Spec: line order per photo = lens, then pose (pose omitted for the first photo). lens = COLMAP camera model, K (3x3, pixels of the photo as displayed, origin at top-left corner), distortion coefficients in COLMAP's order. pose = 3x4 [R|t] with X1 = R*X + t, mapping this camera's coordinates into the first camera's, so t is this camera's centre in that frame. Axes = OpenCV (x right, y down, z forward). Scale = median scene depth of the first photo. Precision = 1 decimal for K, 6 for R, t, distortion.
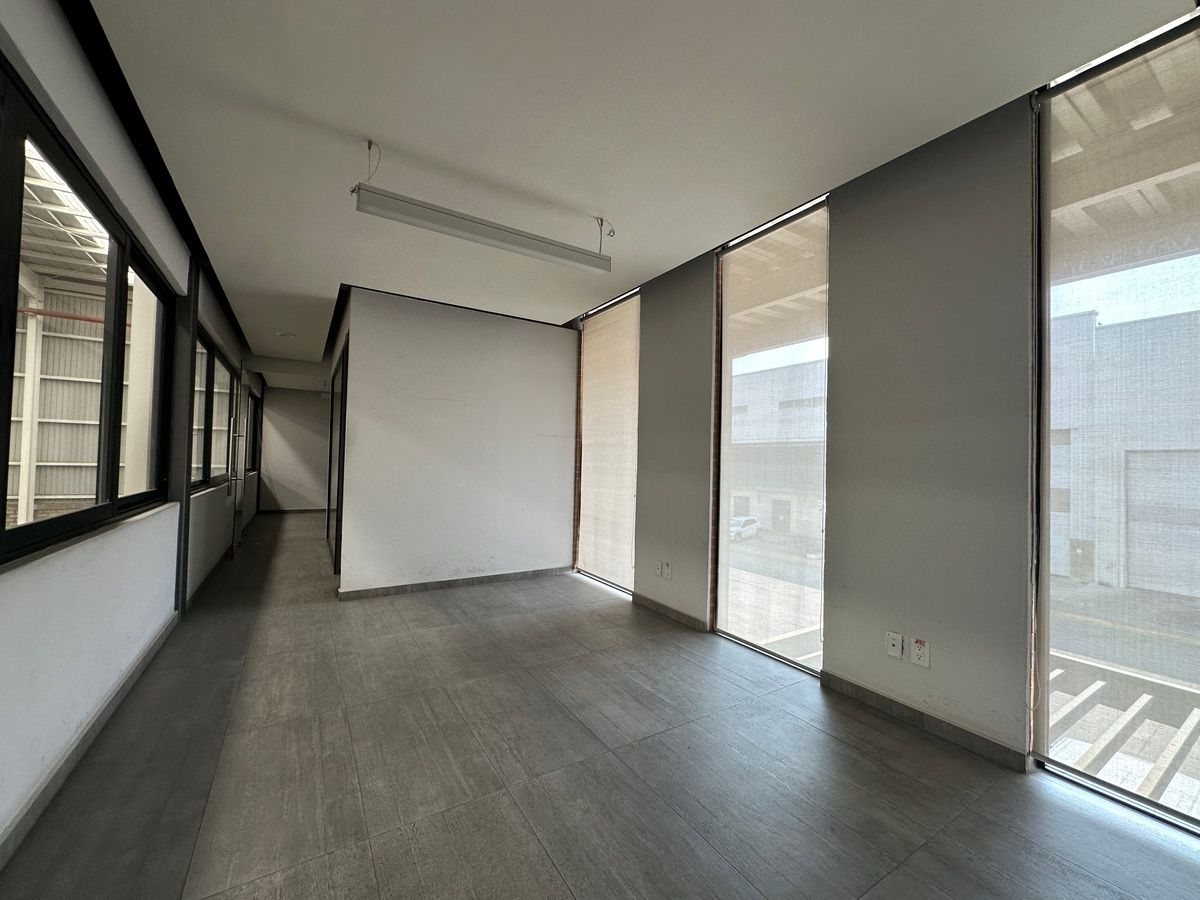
lens RADIAL K [[471.3, 0, 598.9], [0, 471.3, 446.3], [0, 0, 1]] dist [-0.003342, 0.000597]
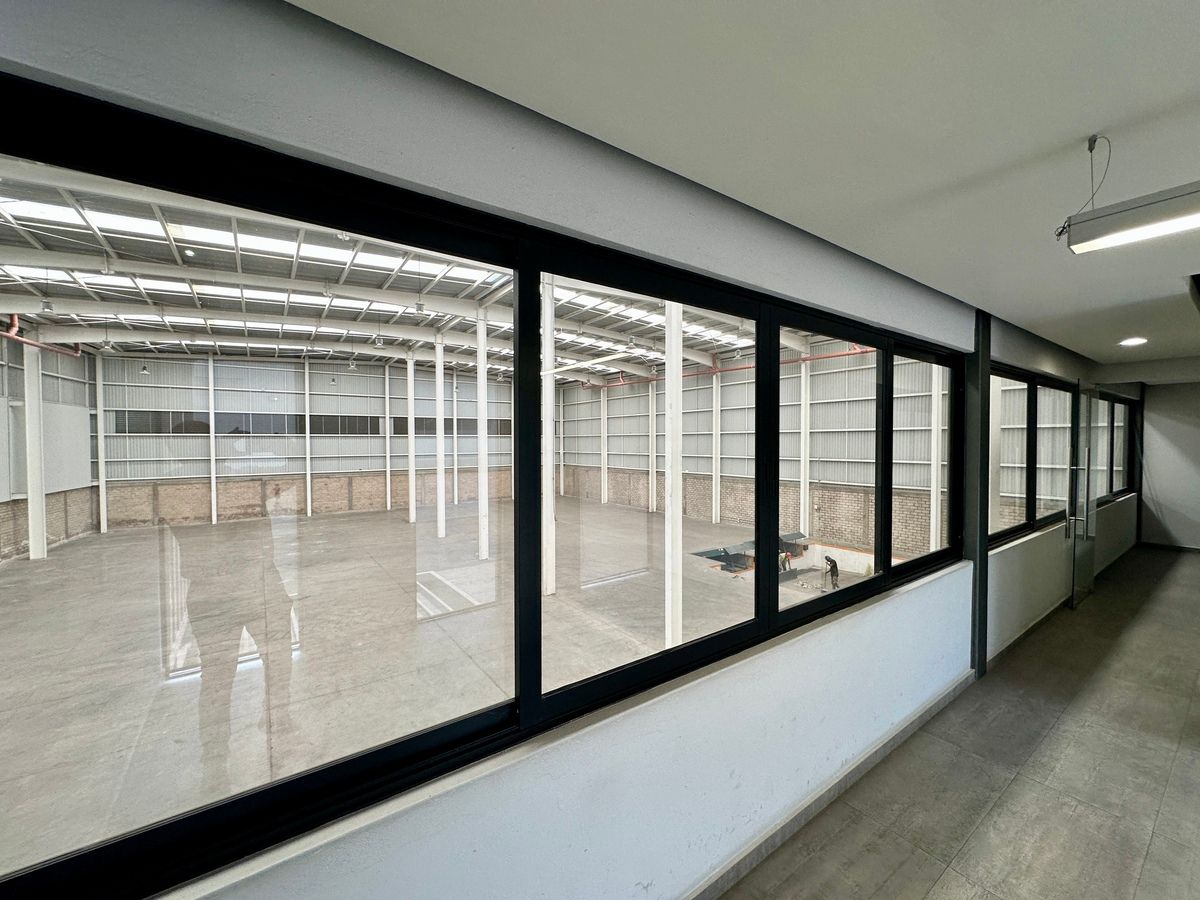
lens RADIAL K [[471.3, 0, 600.0], [0, 471.3, 454.8], [0, 0, 1]] dist [-0.003342, 0.000597]
pose [[0.056296, -0.003744, -0.998407, 0.064729], [0.034783, 0.999393, -0.001786, -0.134493], [0.997808, -0.034627, 0.056392, 0.157023]]
